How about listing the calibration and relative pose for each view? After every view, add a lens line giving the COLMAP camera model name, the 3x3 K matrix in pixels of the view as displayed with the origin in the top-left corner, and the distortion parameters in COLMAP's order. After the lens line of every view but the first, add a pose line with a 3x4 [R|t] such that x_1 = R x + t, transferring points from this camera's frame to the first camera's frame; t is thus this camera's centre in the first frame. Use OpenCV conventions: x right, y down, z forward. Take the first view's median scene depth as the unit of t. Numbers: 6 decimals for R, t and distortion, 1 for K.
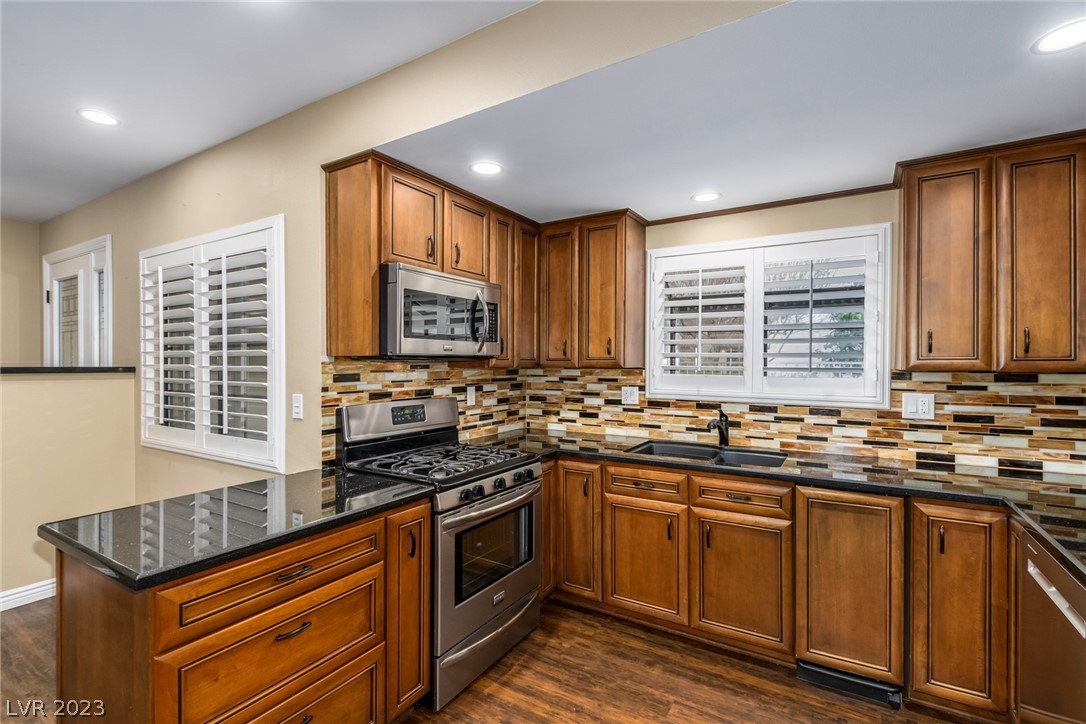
lens RADIAL K [[497.5, 0, 550.3], [0, 497.5, 362.8], [0, 0, 1]] dist [0.010180, -0.003483]
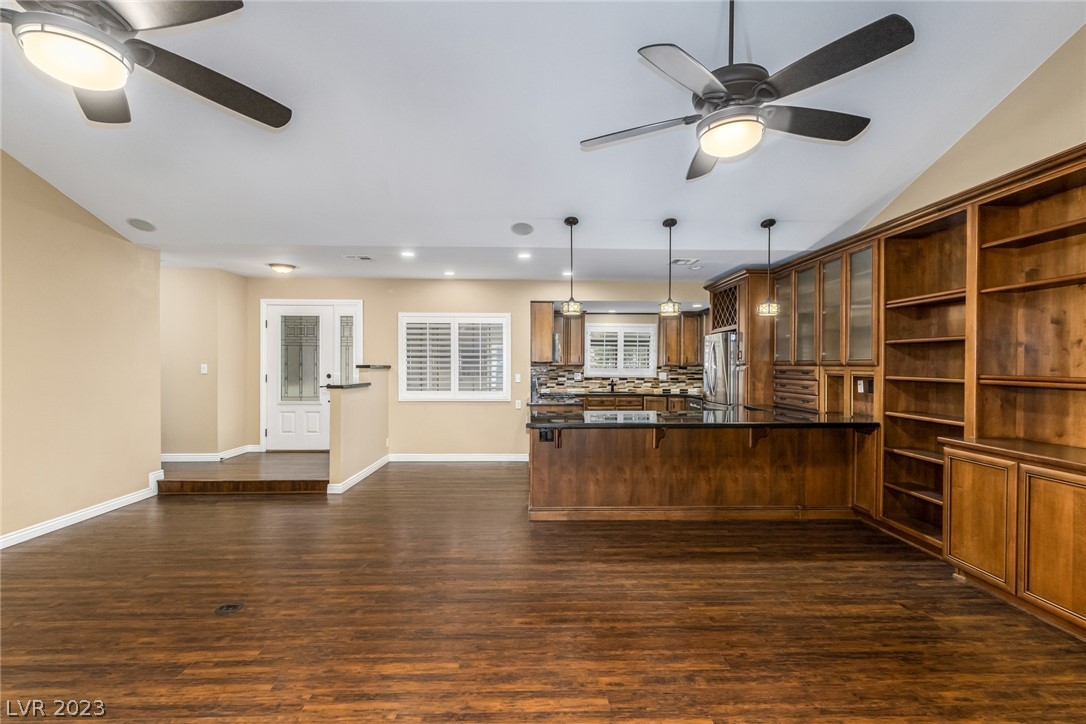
lens RADIAL K [[497.5, 0, 545.2], [0, 497.5, 366.7], [0, 0, 1]] dist [0.010180, -0.003483]
pose [[0.841695, -0.000441, 0.539952, -1.683826], [-0.001037, 0.999996, 0.002434, 0.009245], [-0.539952, -0.002609, 0.841692, -1.371249]]
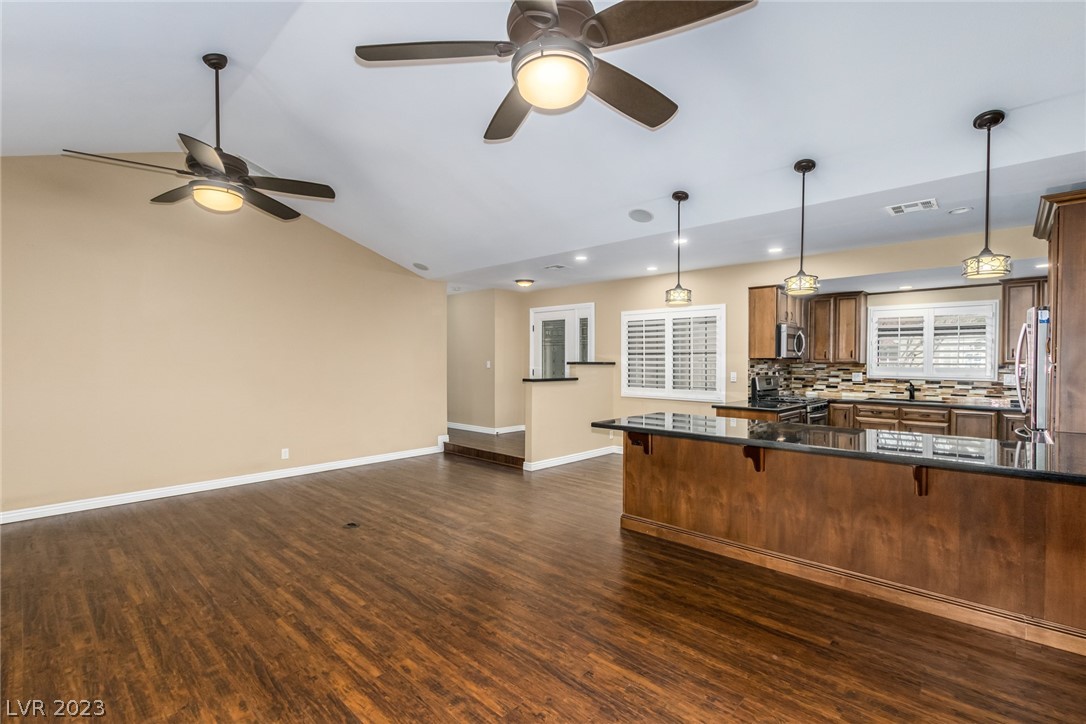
lens RADIAL K [[497.5, 0, 544.8], [0, 497.5, 366.1], [0, 0, 1]] dist [0.010180, -0.003483]
pose [[0.977707, 0.005073, -0.209912, -0.786113], [-0.003266, 0.999955, 0.008954, 0.007670], [0.209948, -0.008069, 0.977679, -1.515722]]
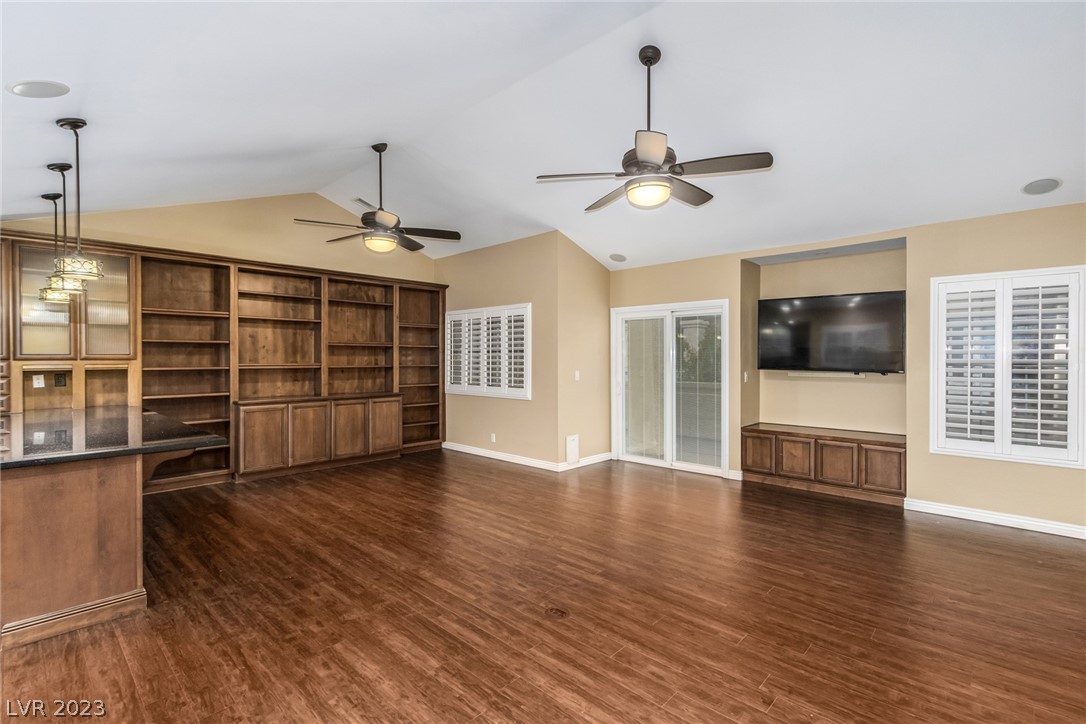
lens RADIAL K [[497.5, 0, 551.7], [0, 497.5, 362.7], [0, 0, 1]] dist [0.010180, -0.003483]
pose [[-0.980661, 0.001817, 0.195706, -1.854894], [0.003835, 0.999943, 0.009935, 0.008469], [-0.195677, 0.010493, -0.980612, 0.791763]]
